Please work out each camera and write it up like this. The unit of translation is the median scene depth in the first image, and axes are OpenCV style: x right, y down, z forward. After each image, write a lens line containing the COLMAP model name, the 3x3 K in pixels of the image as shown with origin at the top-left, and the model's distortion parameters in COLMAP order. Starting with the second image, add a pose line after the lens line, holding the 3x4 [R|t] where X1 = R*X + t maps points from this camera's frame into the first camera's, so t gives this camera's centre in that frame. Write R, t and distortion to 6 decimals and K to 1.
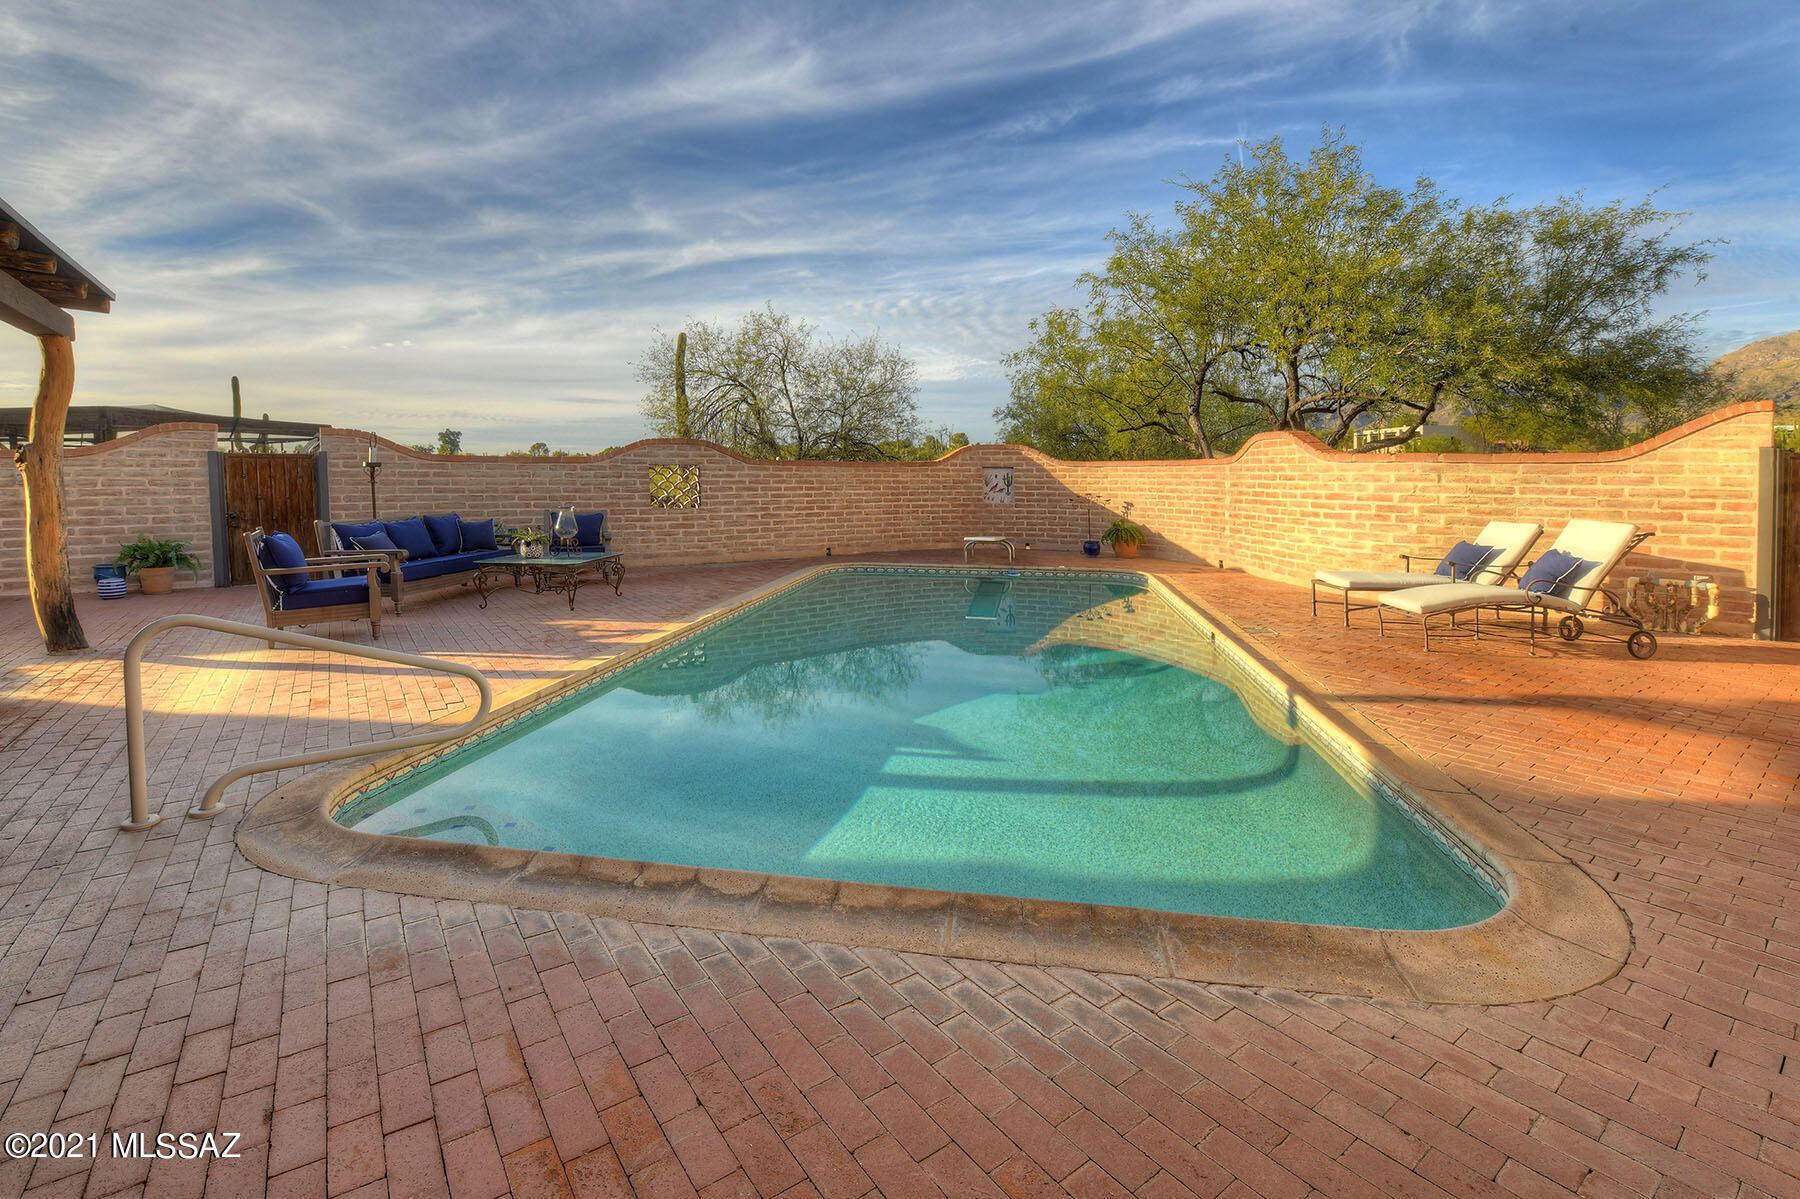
lens RADIAL K [[827.3, 0, 900.0], [0, 827.3, 599.5], [0, 0, 1]] dist [-0.011879, -0.000156]
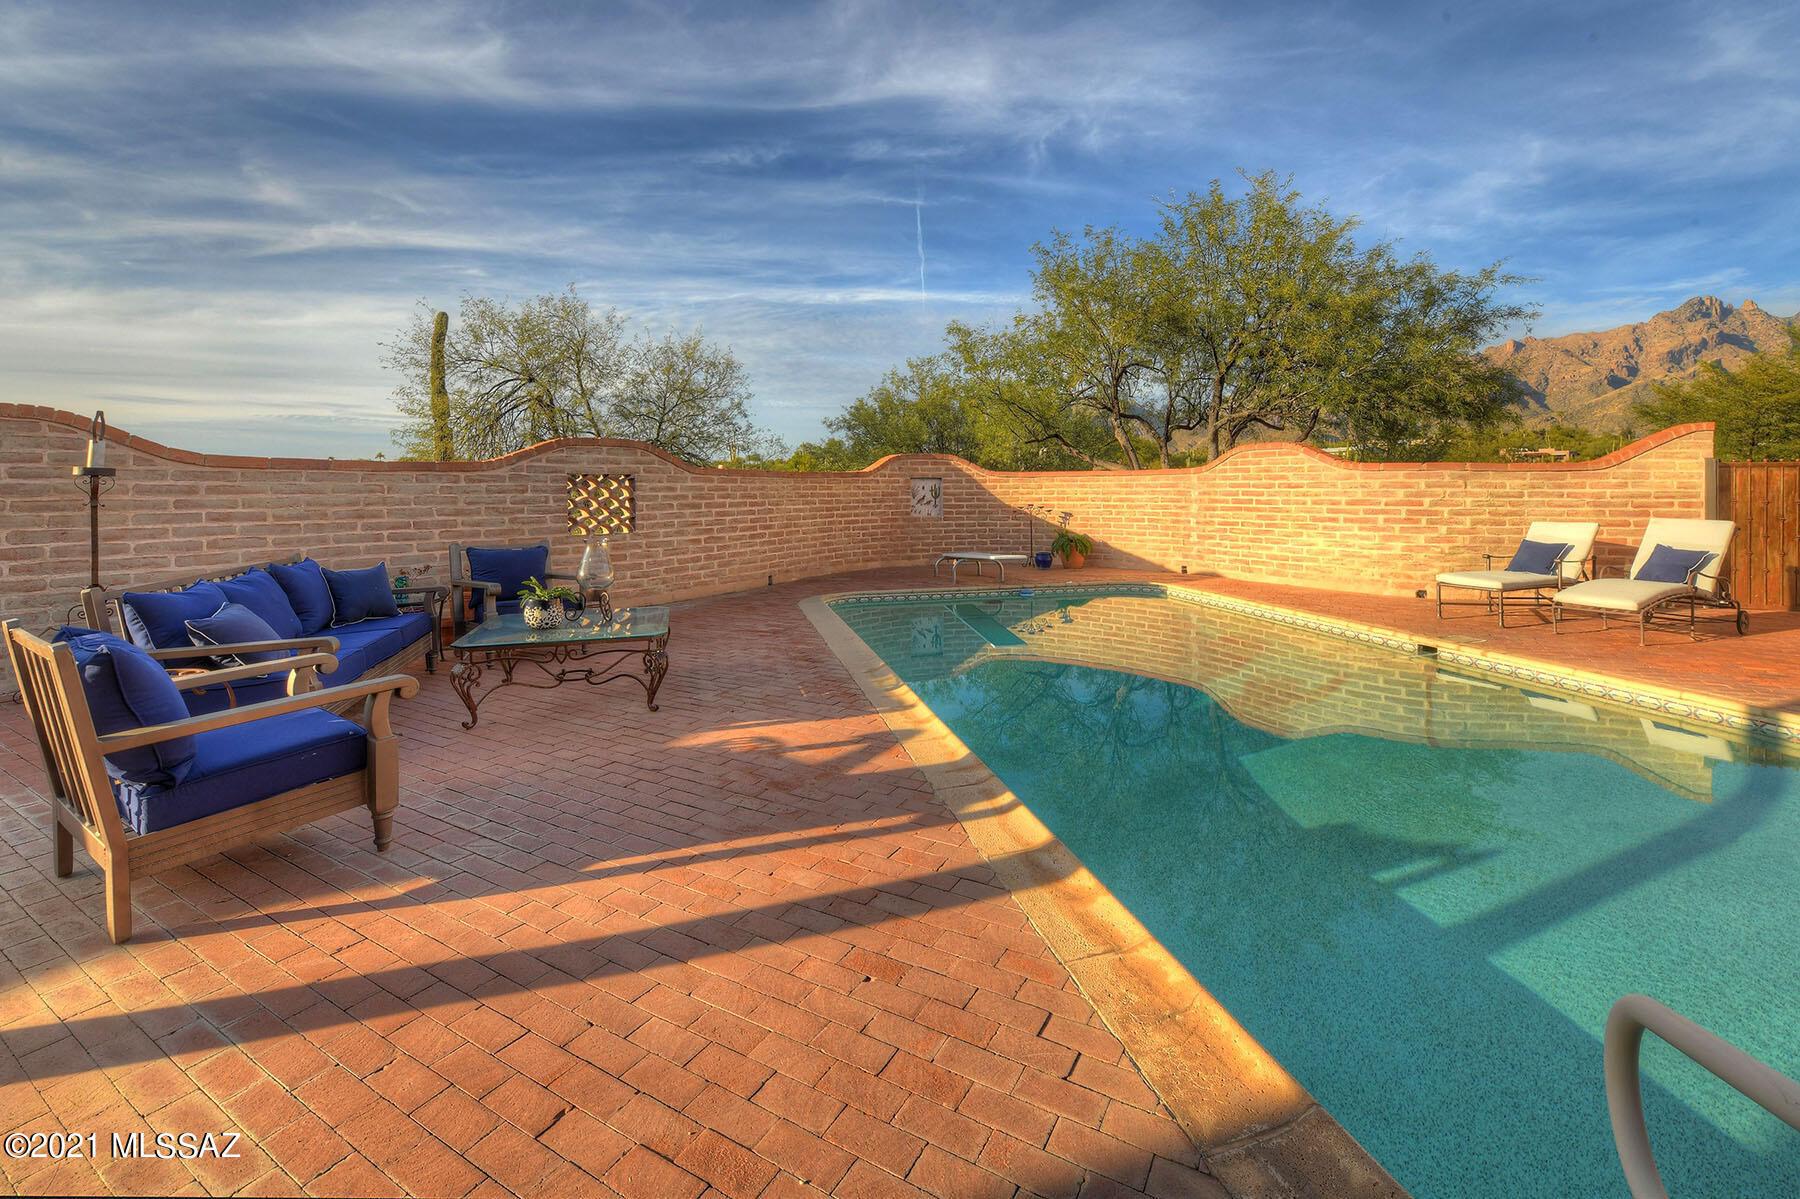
lens RADIAL K [[760.1, 0, 900.3], [0, 760.1, 539.6], [0, 0, 1]] dist [-0.016840, -0.000636]
pose [[0.892849, -0.037861, 0.448762, -0.288378], [0.074653, 0.995117, -0.064572, -0.037345], [-0.444125, 0.091154, 0.891316, 0.253568]]
